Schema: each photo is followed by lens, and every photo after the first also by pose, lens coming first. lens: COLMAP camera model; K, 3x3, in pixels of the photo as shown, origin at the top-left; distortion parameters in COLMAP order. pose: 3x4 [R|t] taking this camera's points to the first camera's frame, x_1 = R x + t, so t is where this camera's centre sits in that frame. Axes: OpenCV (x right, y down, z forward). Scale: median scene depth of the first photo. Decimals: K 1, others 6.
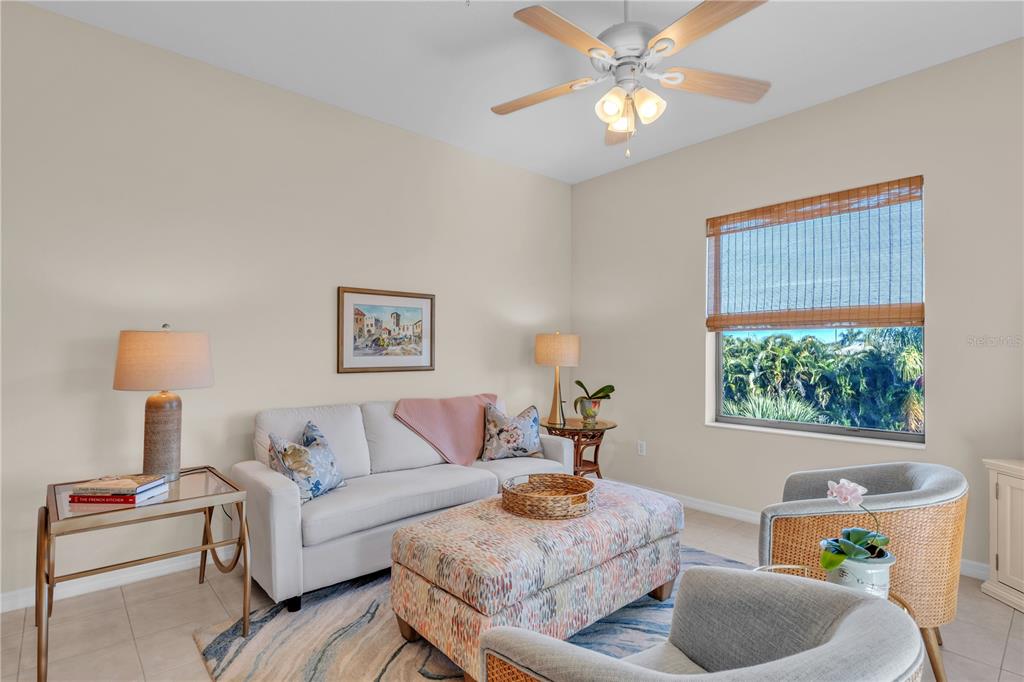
lens RADIAL K [[515.7, 0, 512.0], [0, 515.7, 341.0], [0, 0, 1]] dist [-0.003672, -0.000104]
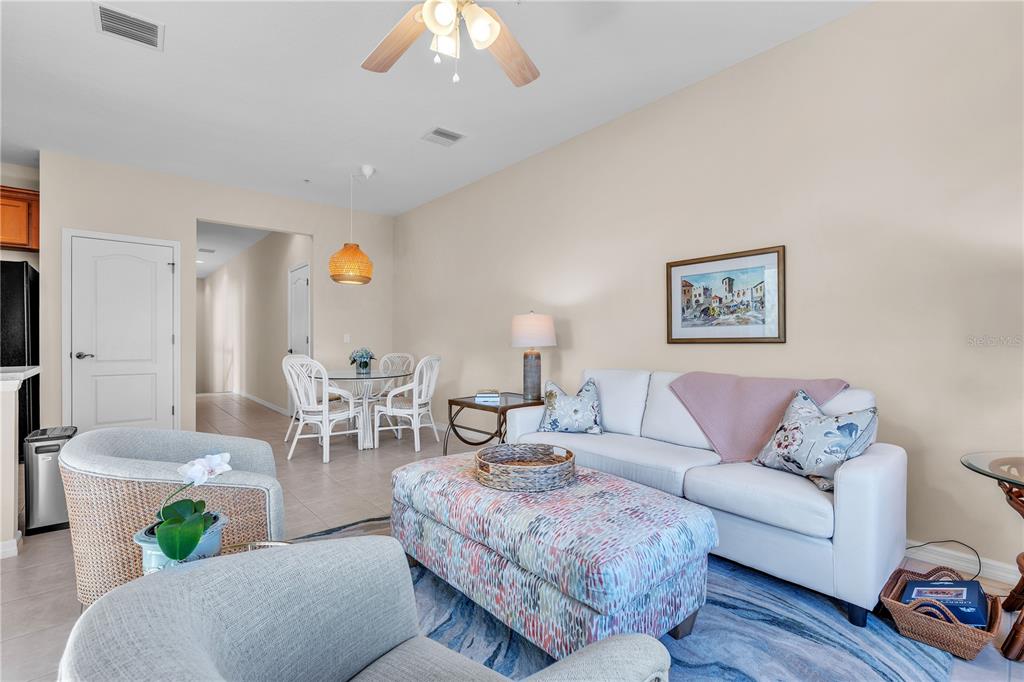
lens RADIAL K [[447.8, 0, 508.9], [0, 447.8, 344.4], [0, 0, 1]] dist [-0.000790, 0.000160]
pose [[-0.010955, 0.001973, -0.999938, 0.579926], [0.025822, 0.999665, 0.001690, 0.052214], [0.999607, -0.025802, -0.011003, 0.650716]]
